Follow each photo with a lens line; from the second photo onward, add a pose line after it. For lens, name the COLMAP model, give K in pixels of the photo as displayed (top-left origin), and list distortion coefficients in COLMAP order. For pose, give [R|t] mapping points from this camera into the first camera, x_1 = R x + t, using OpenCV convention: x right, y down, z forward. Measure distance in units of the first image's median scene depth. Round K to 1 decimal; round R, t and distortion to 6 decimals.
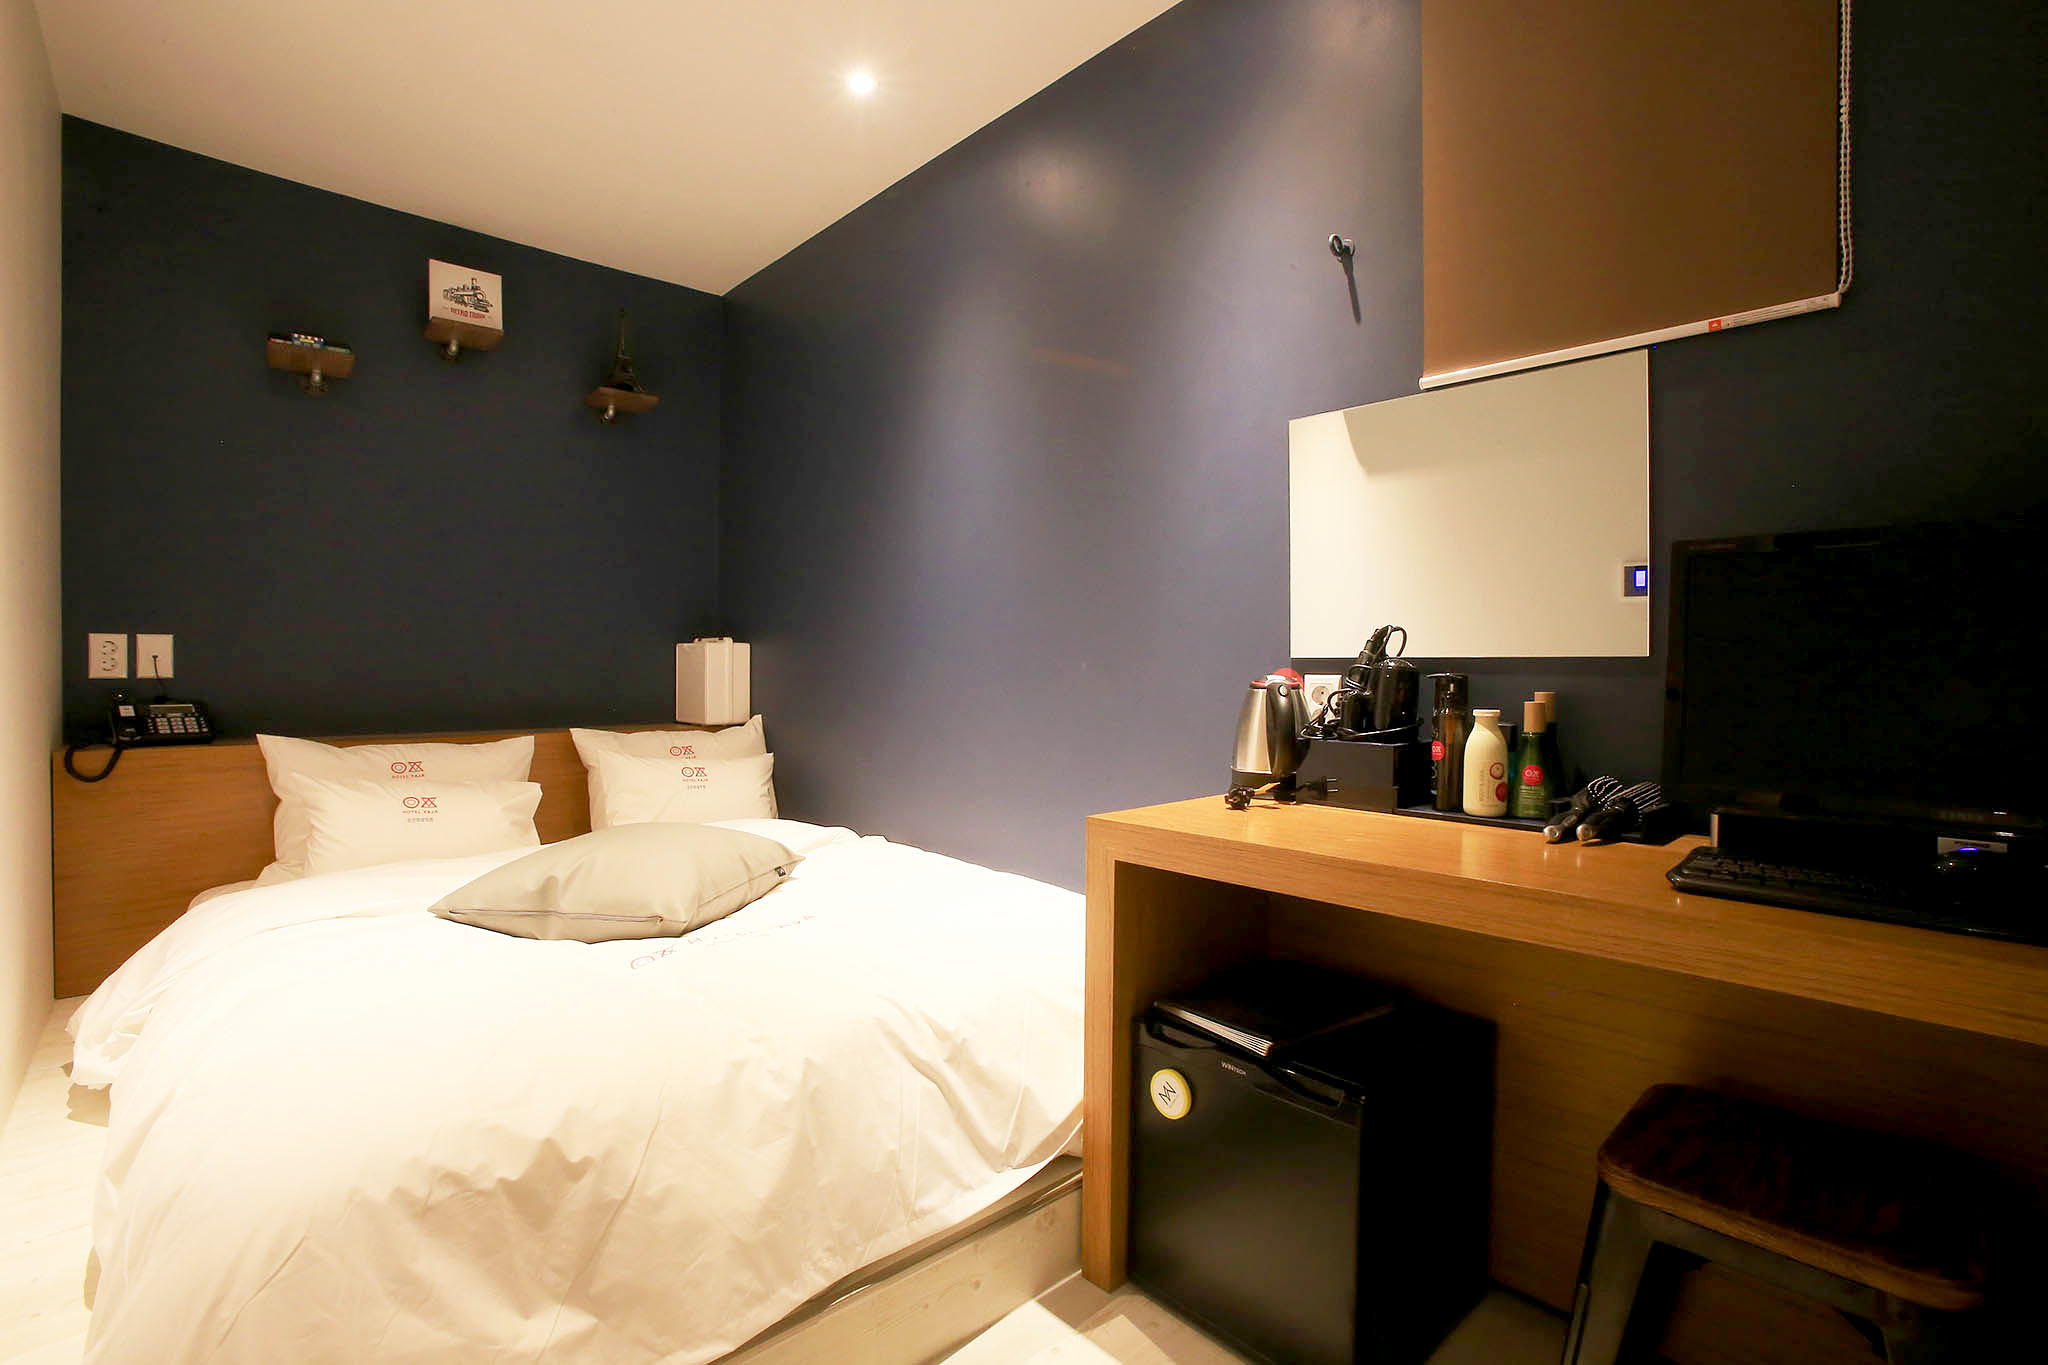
lens RADIAL K [[938.3, 0, 1023.9], [0, 938.3, 677.2], [0, 0, 1]] dist [-0.048065, 0.009960]
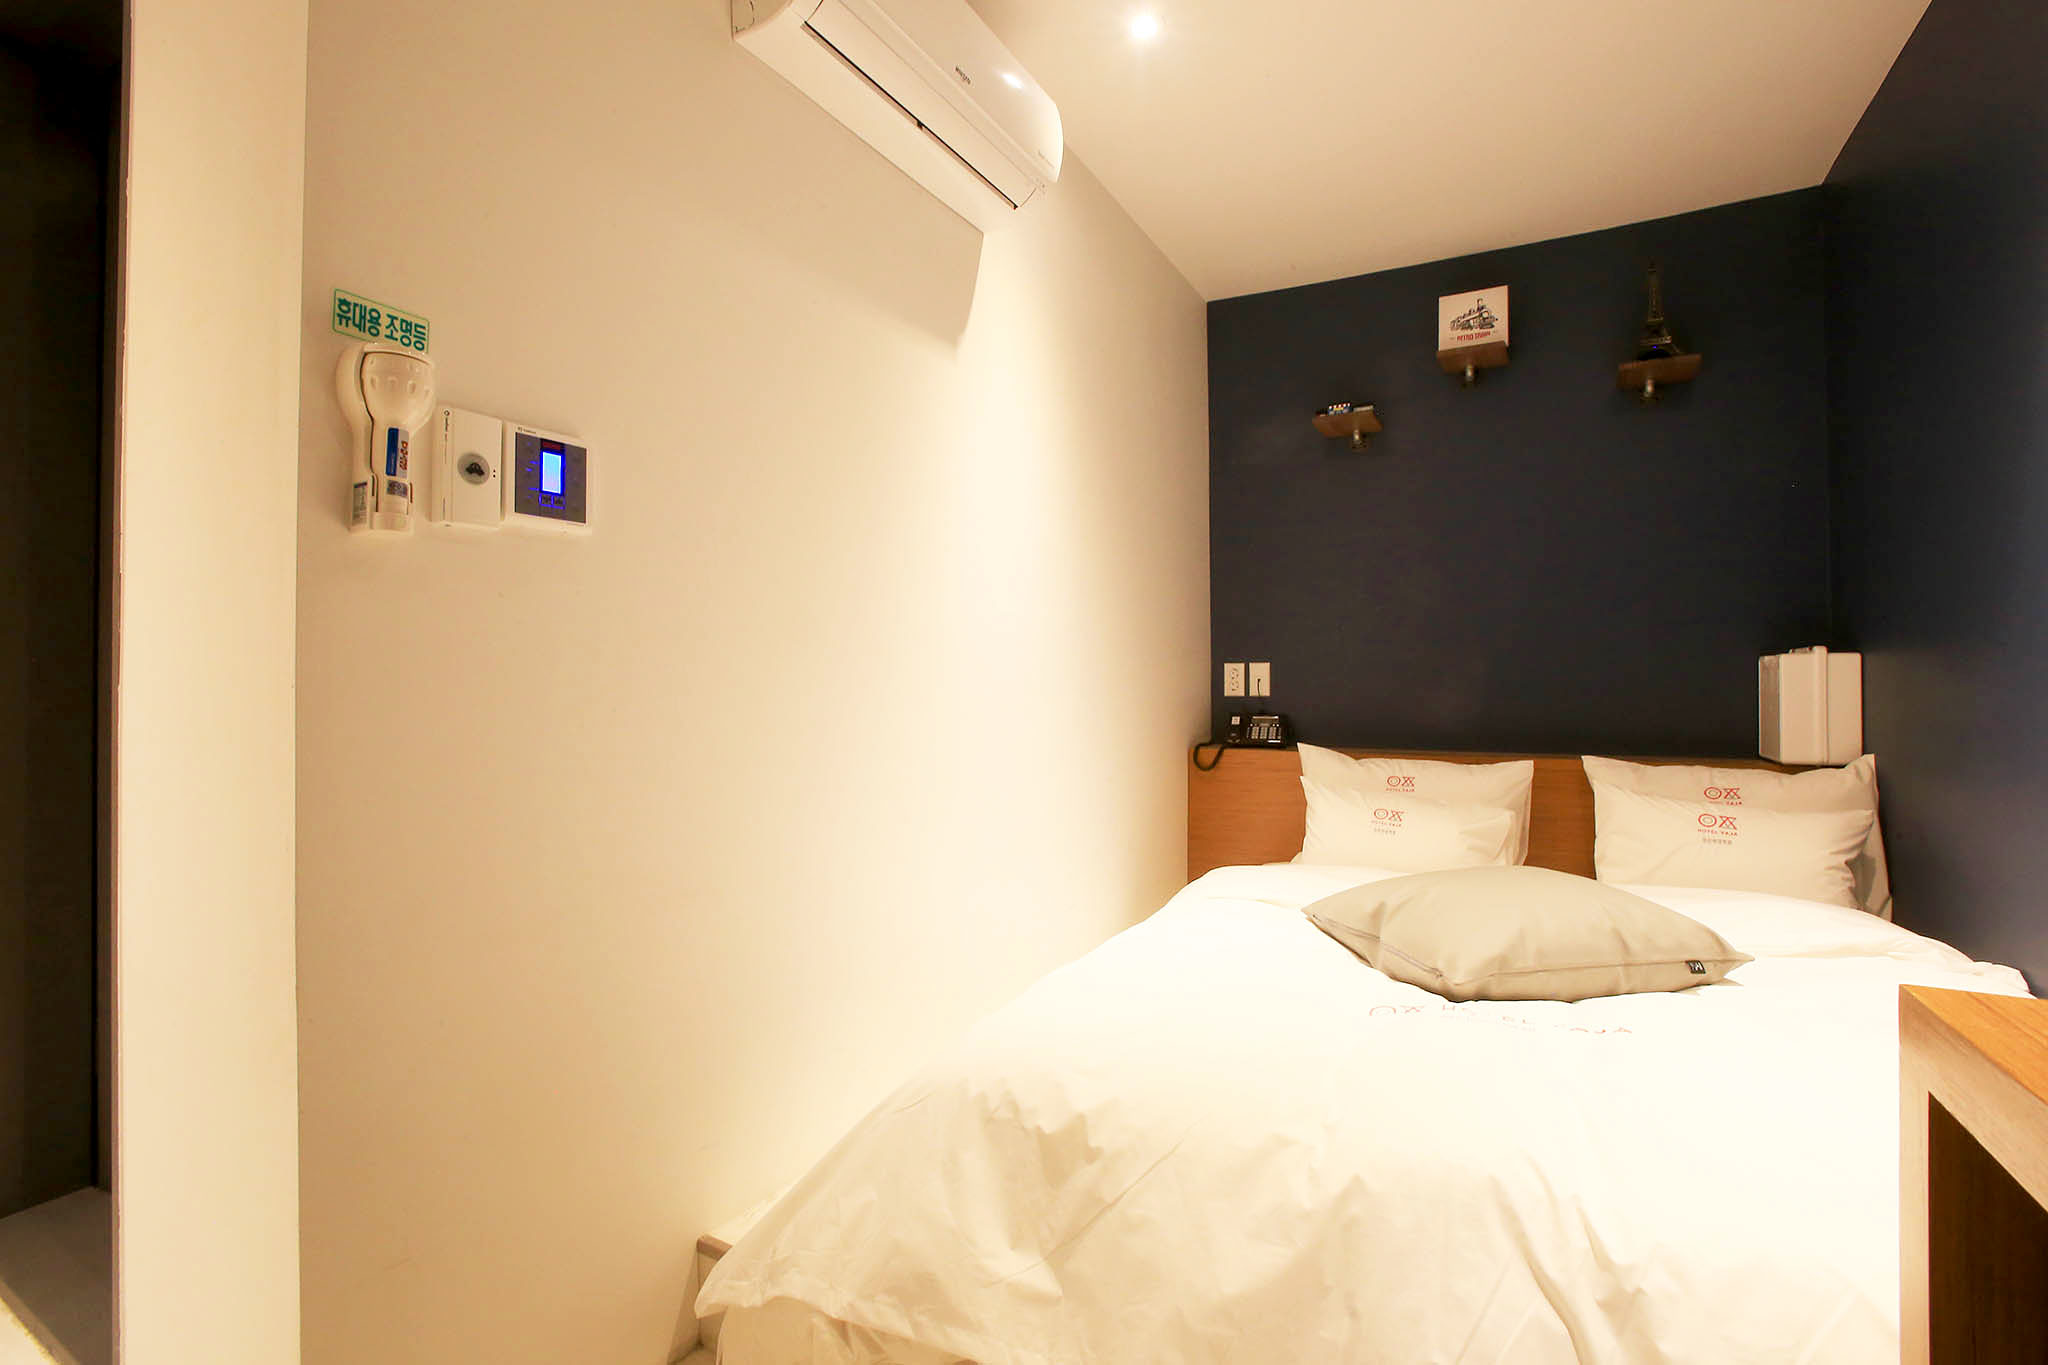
lens RADIAL K [[938.3, 0, 1023.4], [0, 938.3, 681.3], [0, 0, 1]] dist [-0.048065, 0.009960]
pose [[0.307840, -0.009664, -0.951389, 0.238589], [-0.008122, 0.999885, -0.012784, -0.000766], [0.951403, 0.011663, 0.307726, 0.264389]]
